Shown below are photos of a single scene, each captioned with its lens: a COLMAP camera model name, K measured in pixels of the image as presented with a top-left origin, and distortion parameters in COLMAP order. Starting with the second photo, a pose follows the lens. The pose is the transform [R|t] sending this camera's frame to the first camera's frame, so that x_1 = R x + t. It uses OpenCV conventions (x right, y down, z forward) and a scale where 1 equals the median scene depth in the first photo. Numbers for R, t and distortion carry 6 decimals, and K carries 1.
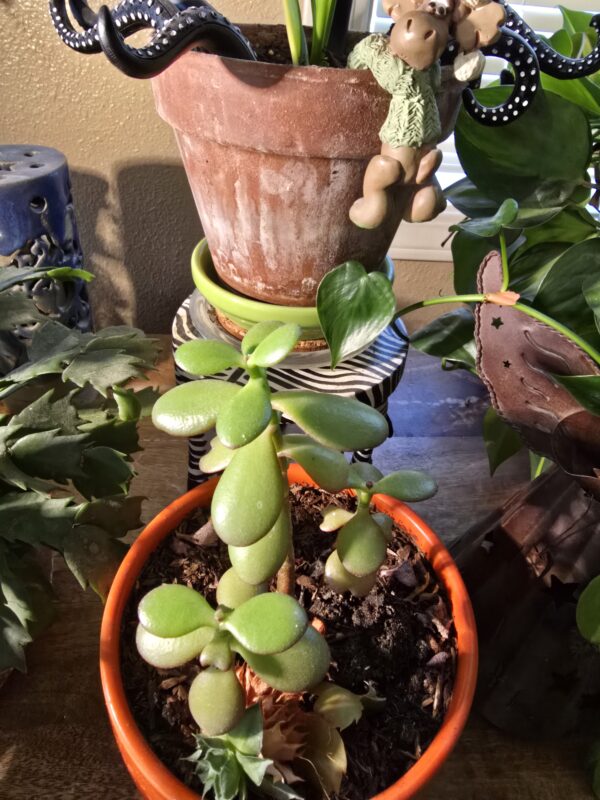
lens RADIAL K [[517.5, 0, 294.0], [0, 517.5, 399.3], [0, 0, 1]] dist [-0.002334, 0.003261]
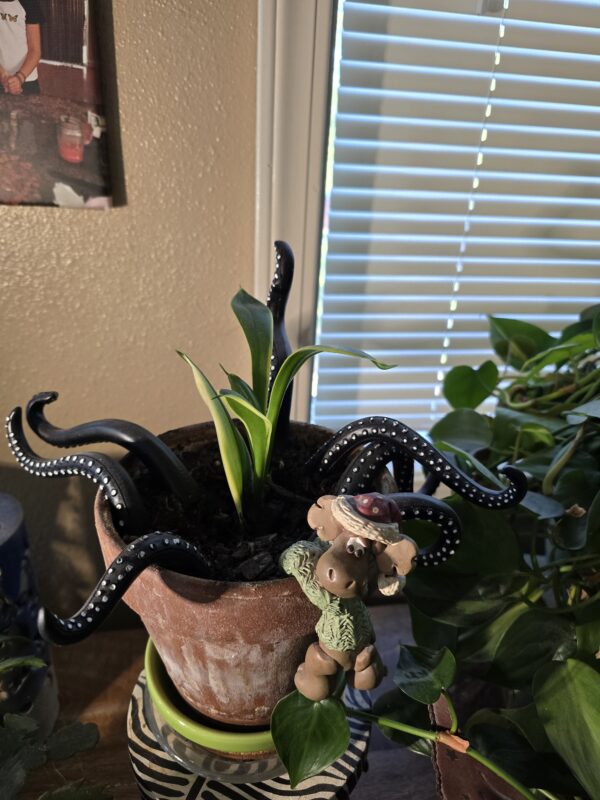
lens RADIAL K [[537.8, 0, 300.0], [0, 537.8, 400.0], [0, 0, 1]] dist [-0.001678, -0.003143]
pose [[0.997402, -0.056168, 0.045098, 0.094960], [0.063671, 0.980235, -0.187313, -0.656150], [-0.033686, 0.189698, 0.981264, -0.134882]]
